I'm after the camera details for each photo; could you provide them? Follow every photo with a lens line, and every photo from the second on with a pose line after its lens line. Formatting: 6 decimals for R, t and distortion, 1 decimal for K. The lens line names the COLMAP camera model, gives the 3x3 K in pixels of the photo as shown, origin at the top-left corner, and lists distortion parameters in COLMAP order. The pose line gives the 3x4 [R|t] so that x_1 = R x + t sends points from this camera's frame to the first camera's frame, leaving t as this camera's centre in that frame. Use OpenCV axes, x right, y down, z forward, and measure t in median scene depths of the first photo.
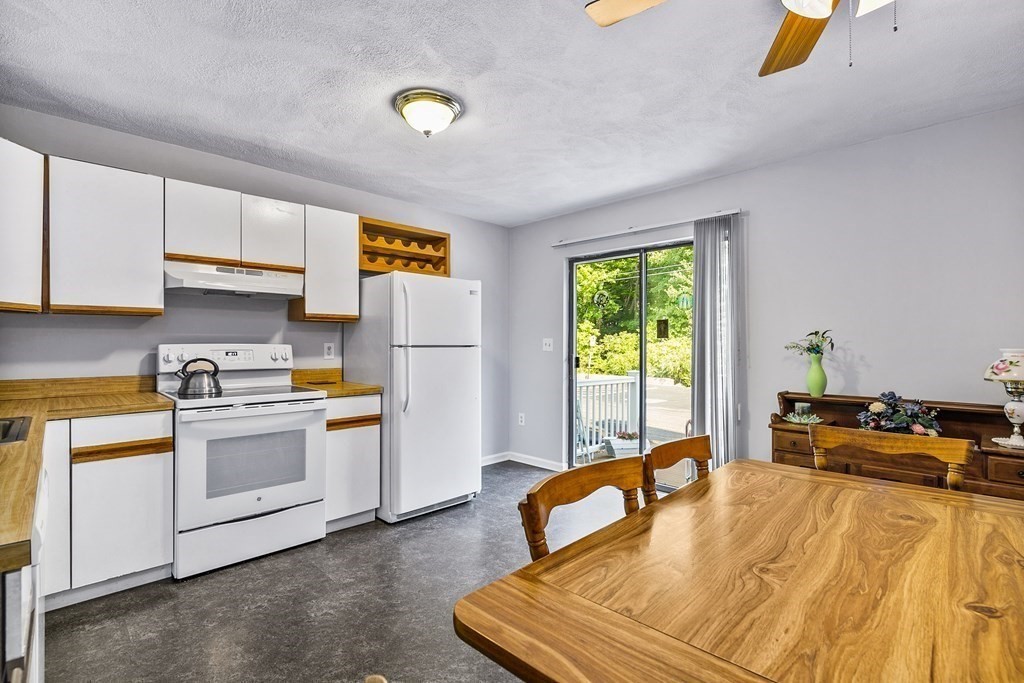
lens RADIAL K [[467.7, 0, 508.9], [0, 467.7, 342.3], [0, 0, 1]] dist [-0.015268, 0.004647]
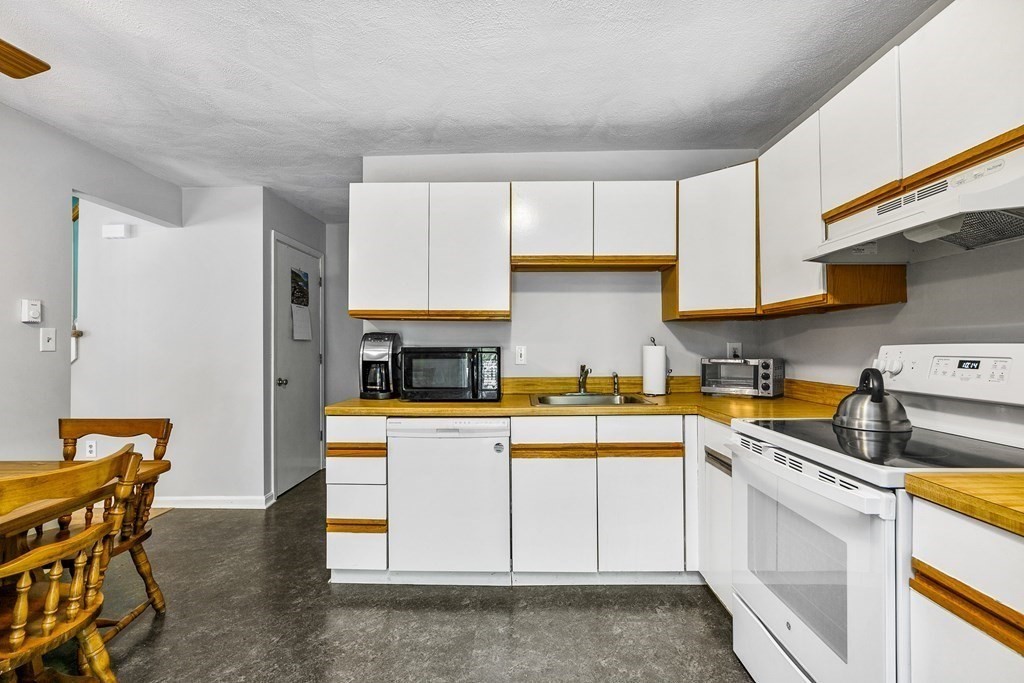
lens RADIAL K [[467.7, 0, 508.9], [0, 467.7, 342.3], [0, 0, 1]] dist [-0.015268, 0.004647]
pose [[-0.717996, -0.006854, -0.696013, 0.079368], [0.004217, 0.999890, -0.014196, 0.007119], [0.696034, -0.013127, -0.717889, 1.090972]]
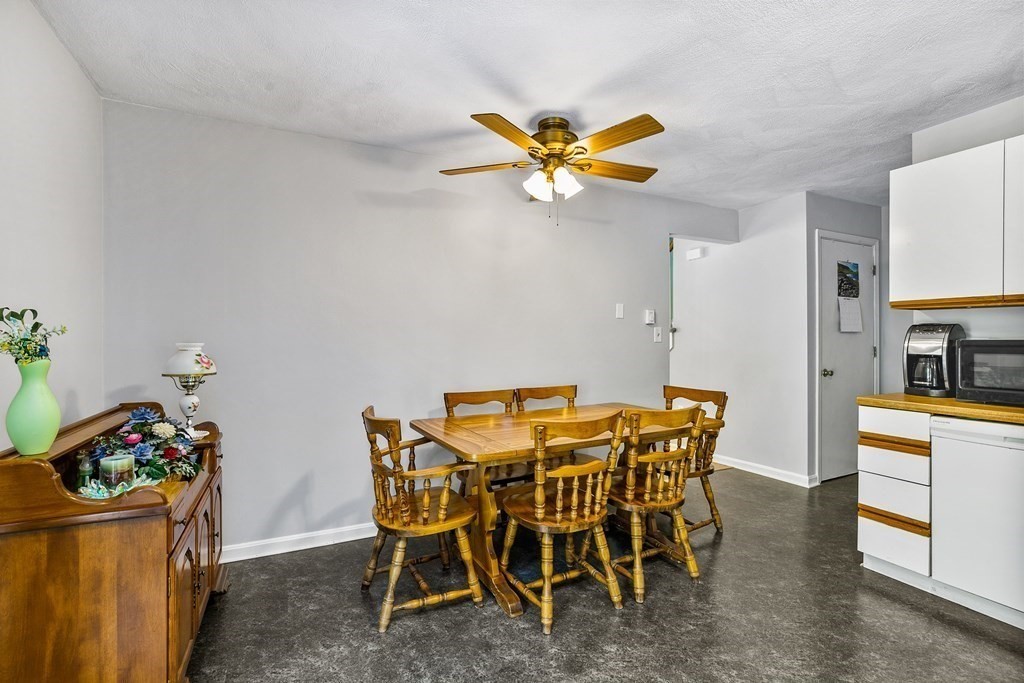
lens RADIAL K [[467.7, 0, 508.9], [0, 467.7, 342.3], [0, 0, 1]] dist [-0.015268, 0.004647]
pose [[-0.948944, -0.001268, 0.315441, 0.079370], [-0.000902, 0.999999, 0.001306, 0.006811], [-0.315443, 0.000955, -0.948944, 1.297006]]
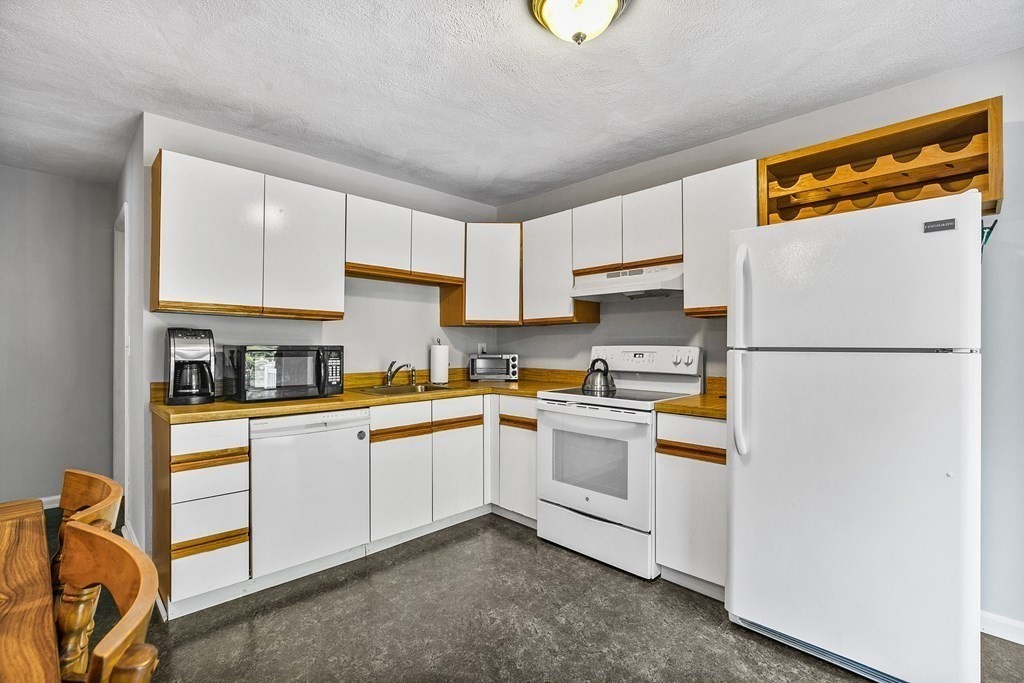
lens RADIAL K [[467.7, 0, 508.9], [0, 467.7, 342.3], [0, 0, 1]] dist [-0.015268, 0.004647]
pose [[-0.002382, -0.008707, -0.999959, 0.447728], [0.000696, 0.999962, -0.008709, 0.005082], [0.999997, -0.000716, -0.002376, 0.777680]]
